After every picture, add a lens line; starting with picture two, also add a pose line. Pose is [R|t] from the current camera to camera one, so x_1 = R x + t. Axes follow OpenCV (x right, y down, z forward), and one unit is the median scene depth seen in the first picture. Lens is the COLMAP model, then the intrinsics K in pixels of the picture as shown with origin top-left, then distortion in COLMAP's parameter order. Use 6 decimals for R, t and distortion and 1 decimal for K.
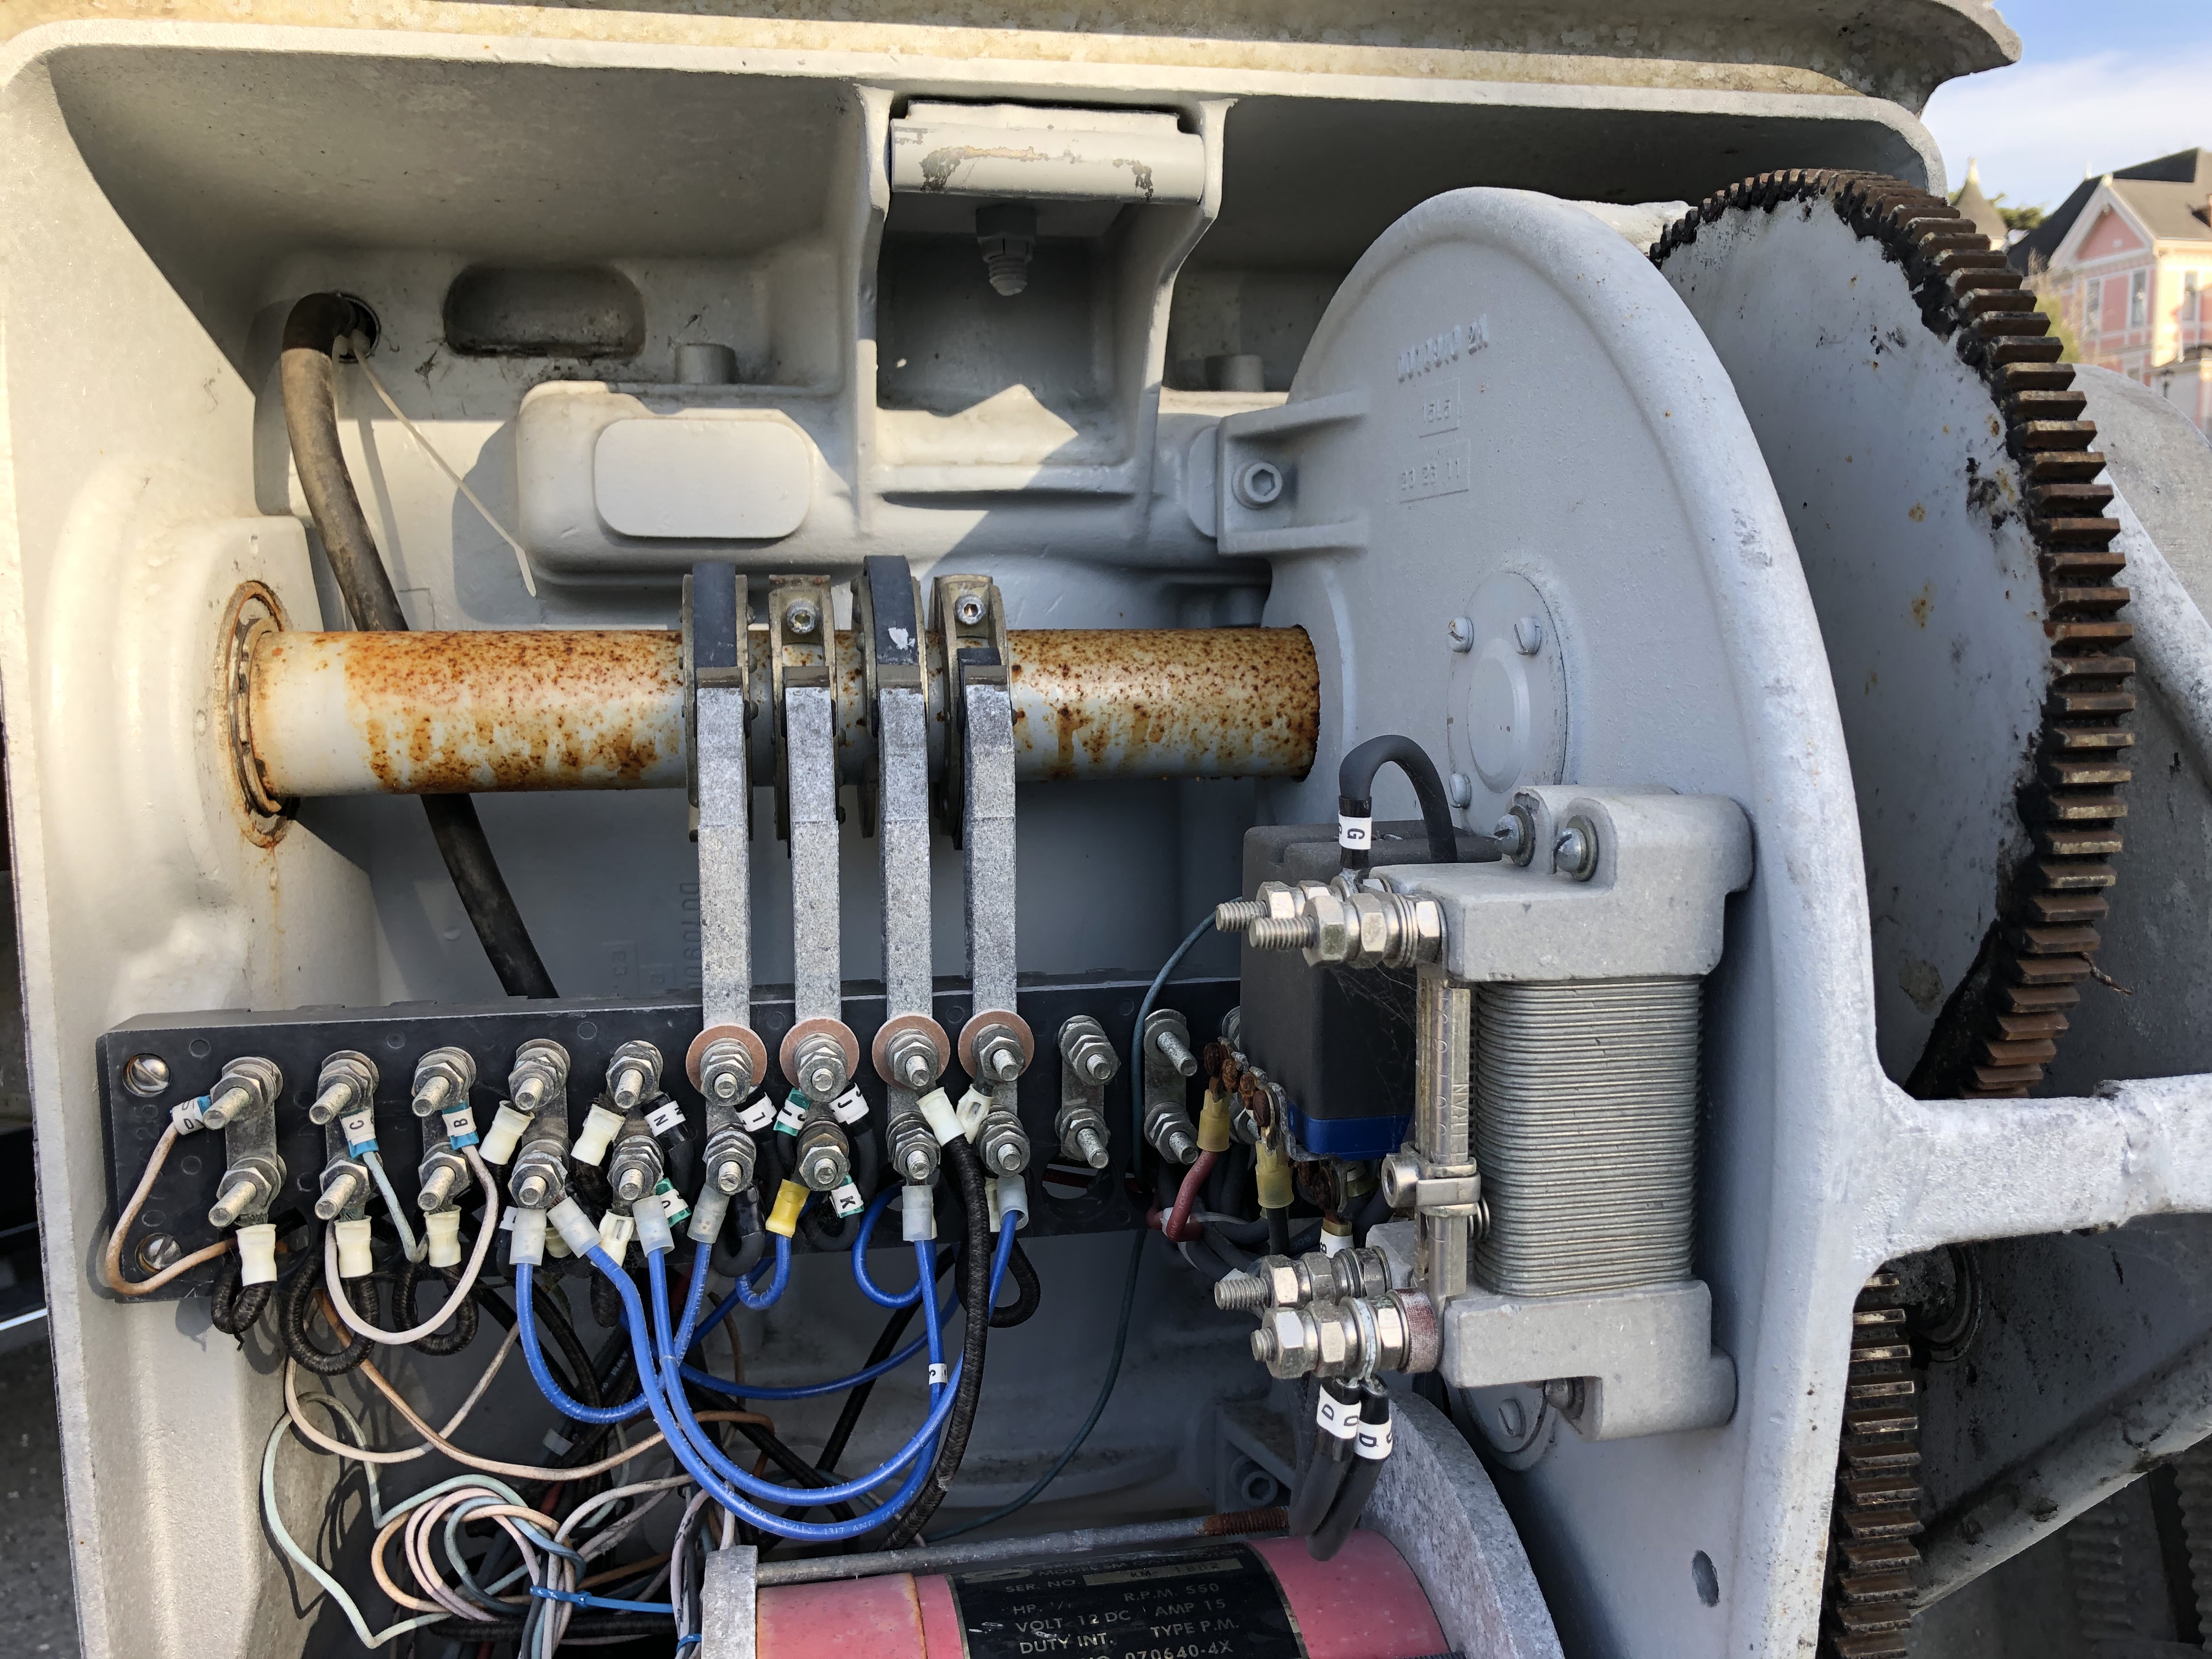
lens RADIAL K [[1788.6, 0, 1108.2], [0, 1788.6, 789.6], [0, 0, 1]] dist [0.008495, -0.048166]
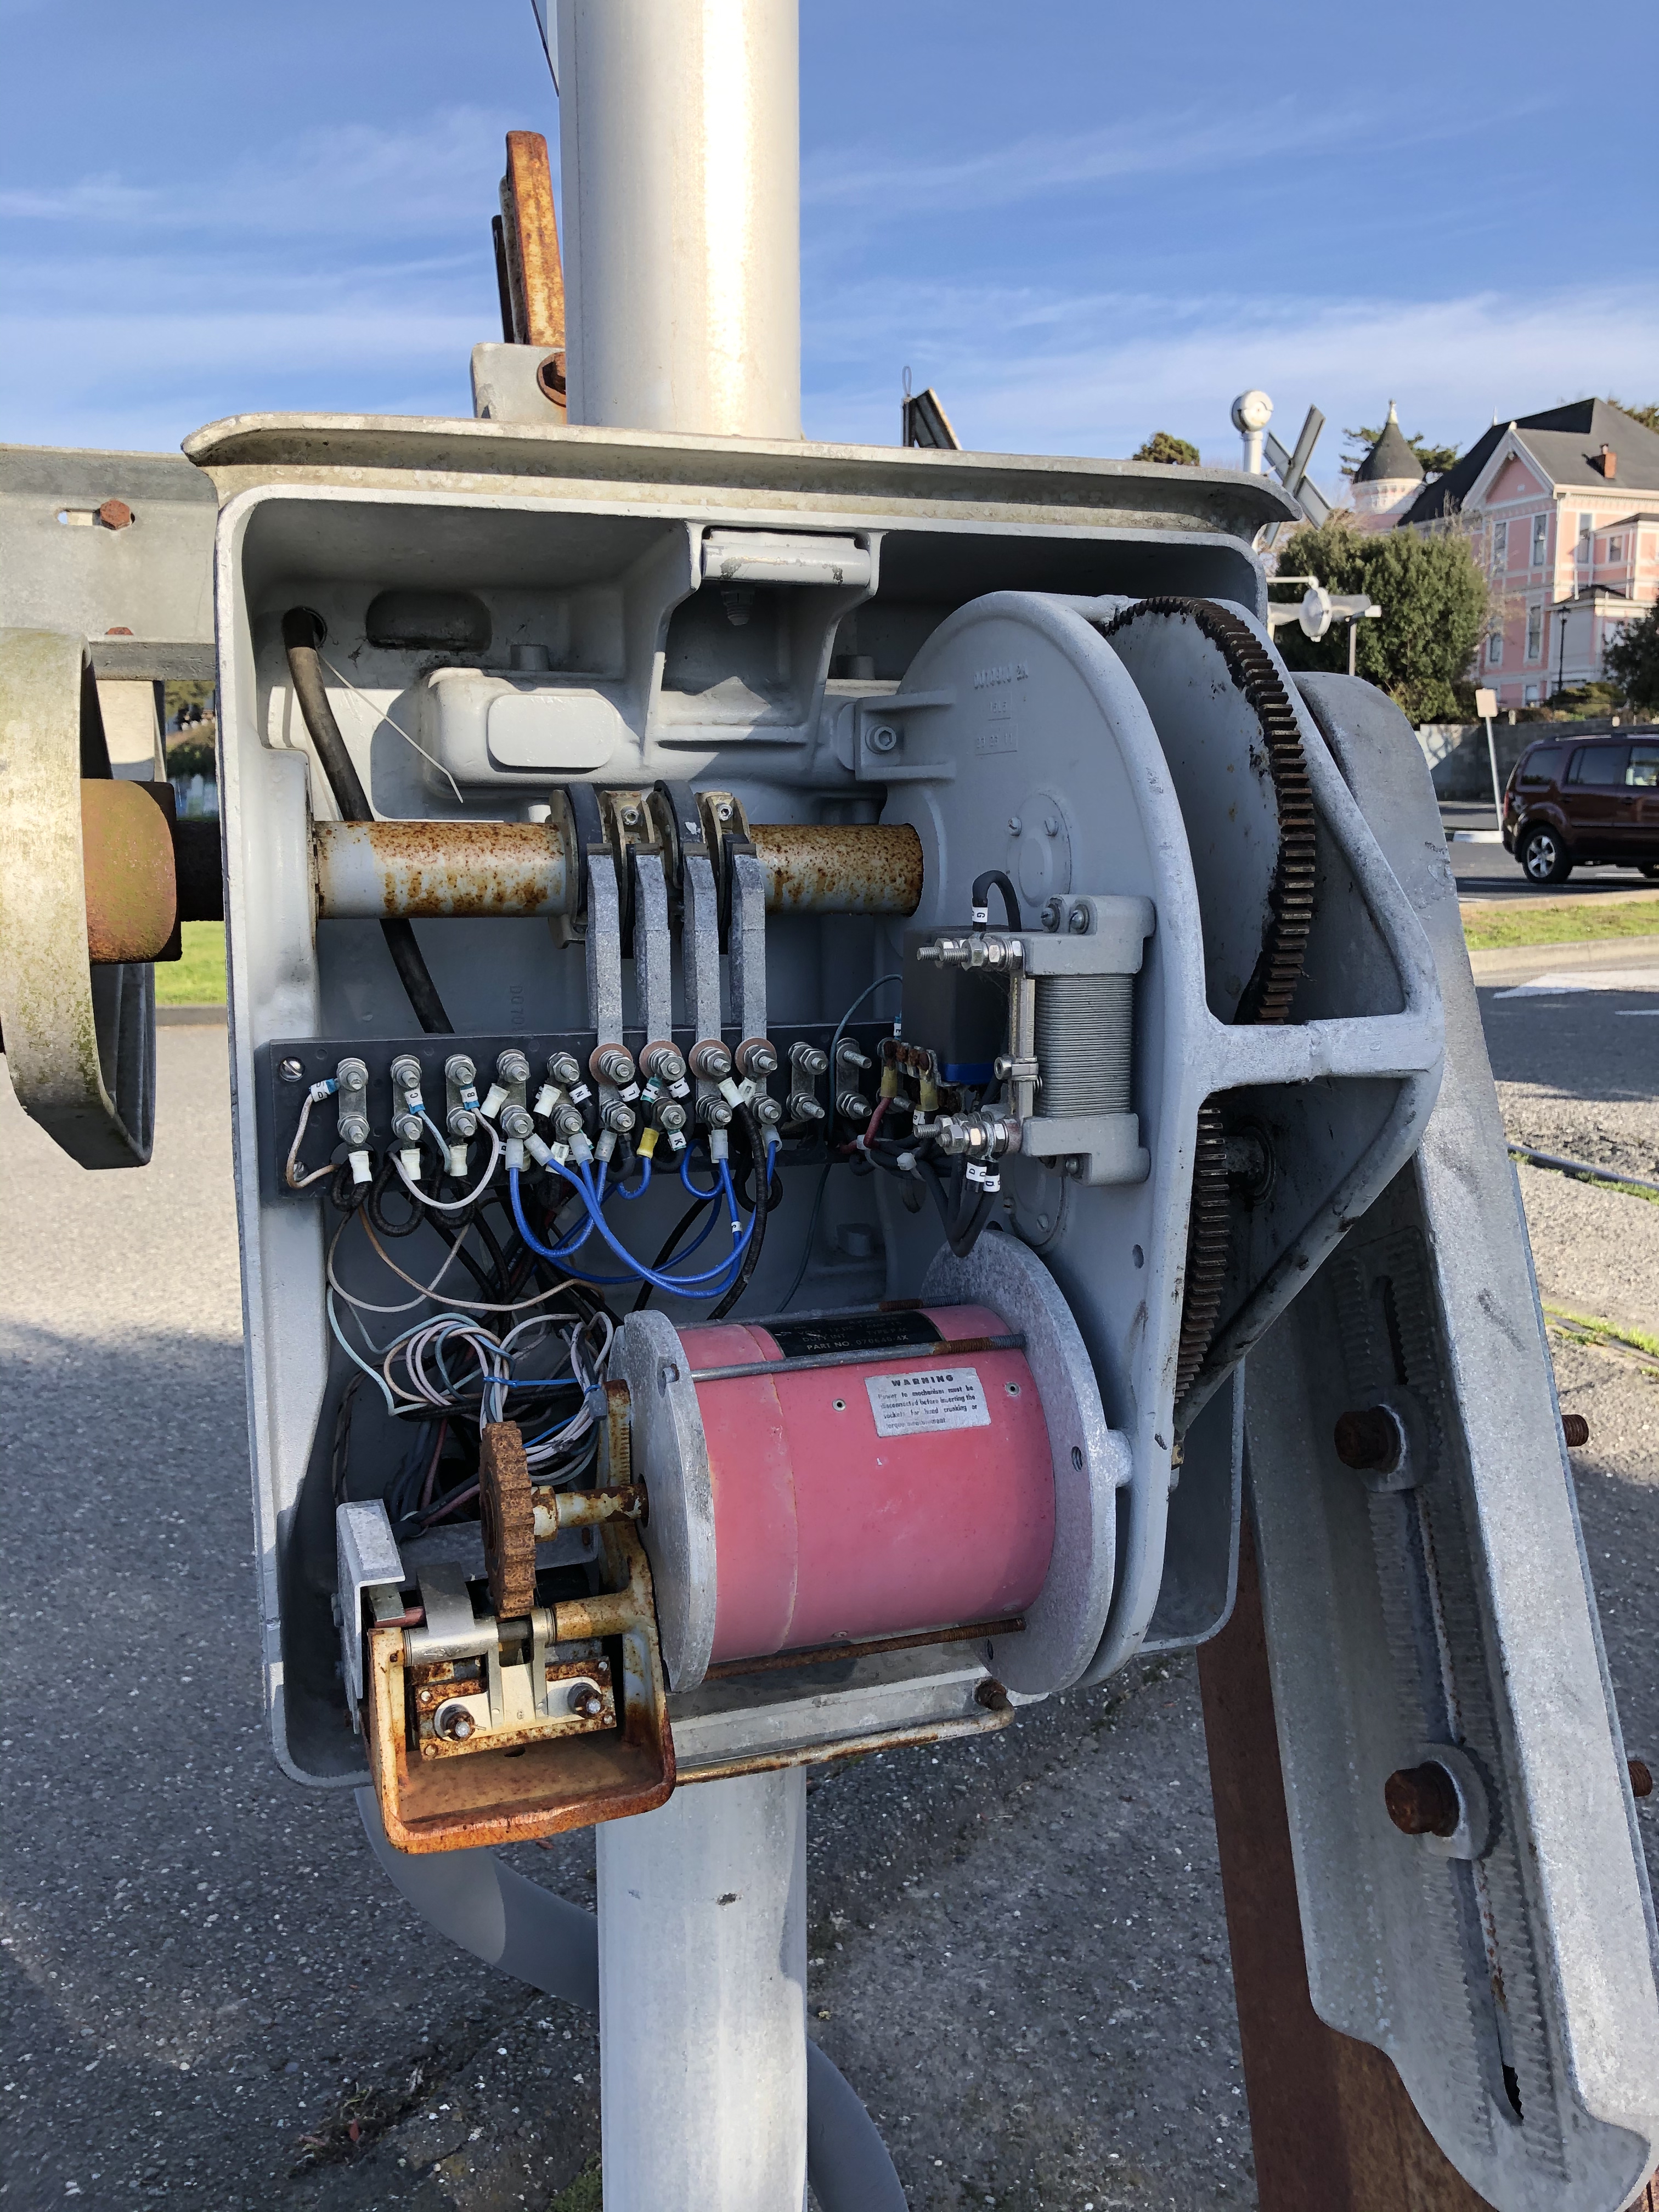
lens RADIAL K [[1788.6, 0, 835.3], [0, 1788.6, 1033.0], [0, 0, 1]] dist [0.008495, -0.048166]
pose [[0.989223, -0.008669, 0.146162, -0.256067], [0.006561, 0.999867, 0.014899, 0.097757], [-0.146272, -0.013780, 0.989148, -0.811590]]
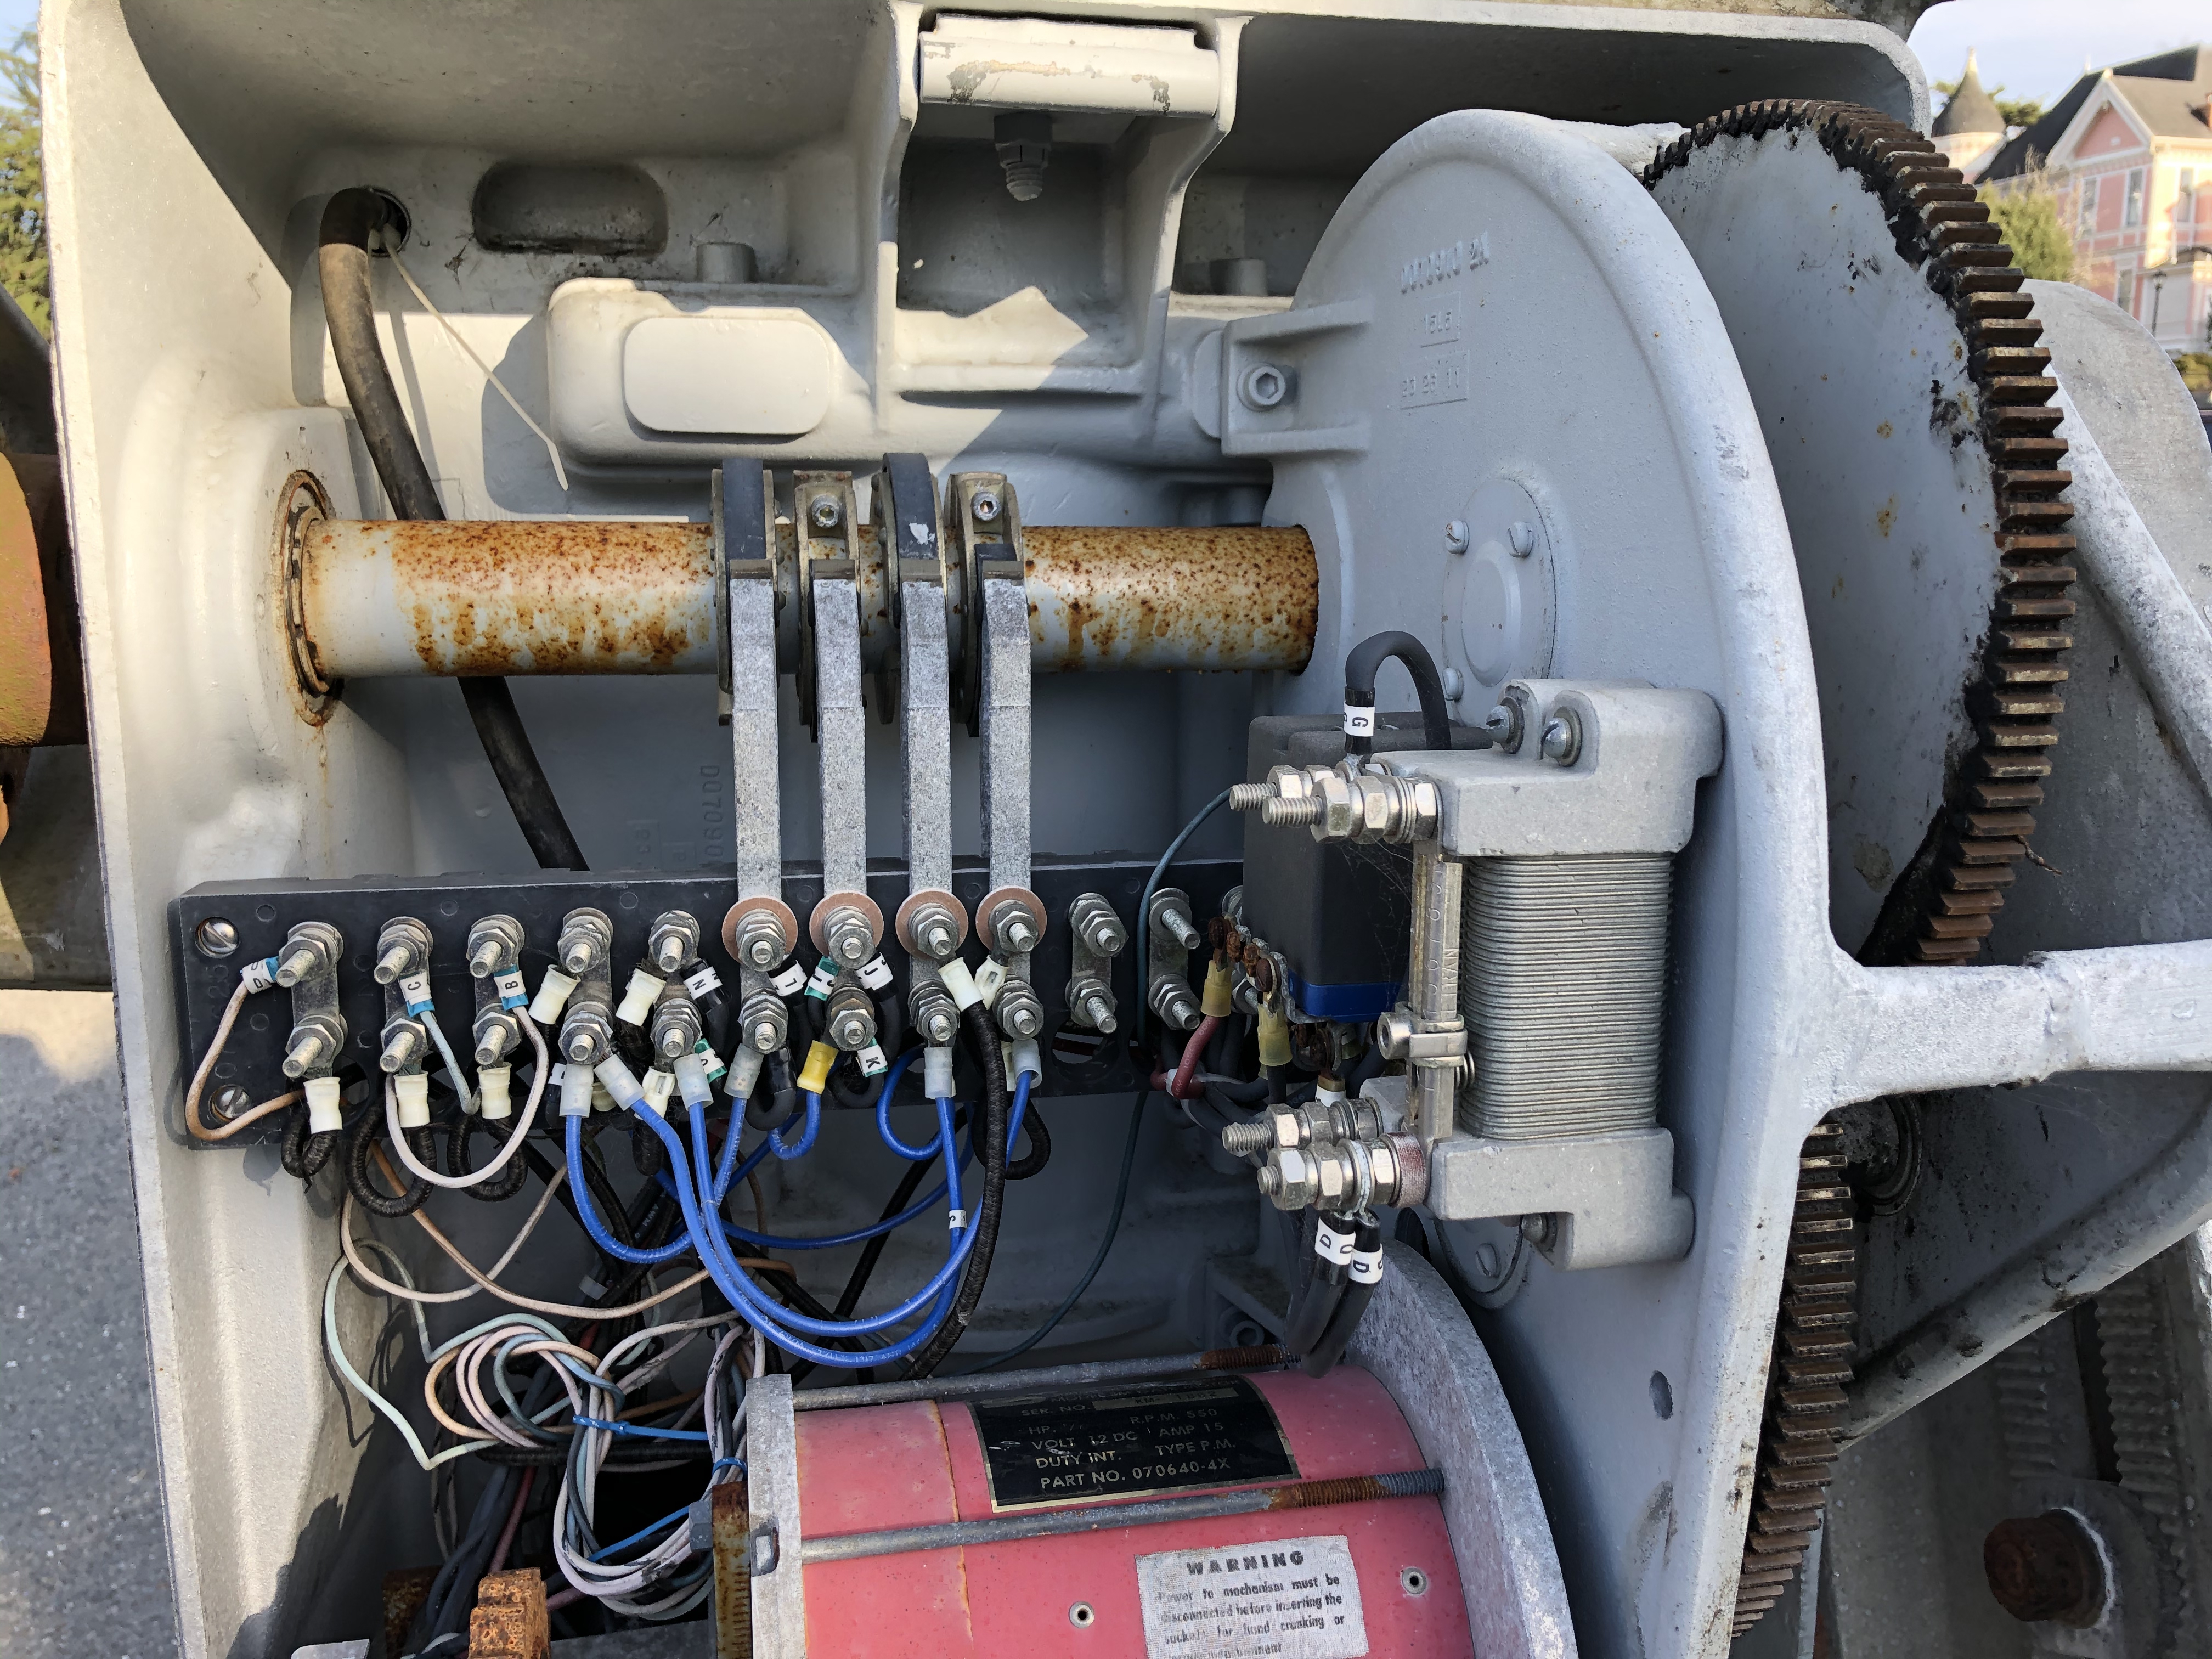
lens RADIAL K [[1788.6, 0, 1108.2], [0, 1788.6, 789.6], [0, 0, 1]] dist [0.008495, -0.048166]
pose [[0.999852, 0.010847, 0.013350, -0.021056], [-0.011604, 0.998250, 0.057982, 0.003591], [-0.012697, -0.058128, 0.998228, -0.062652]]
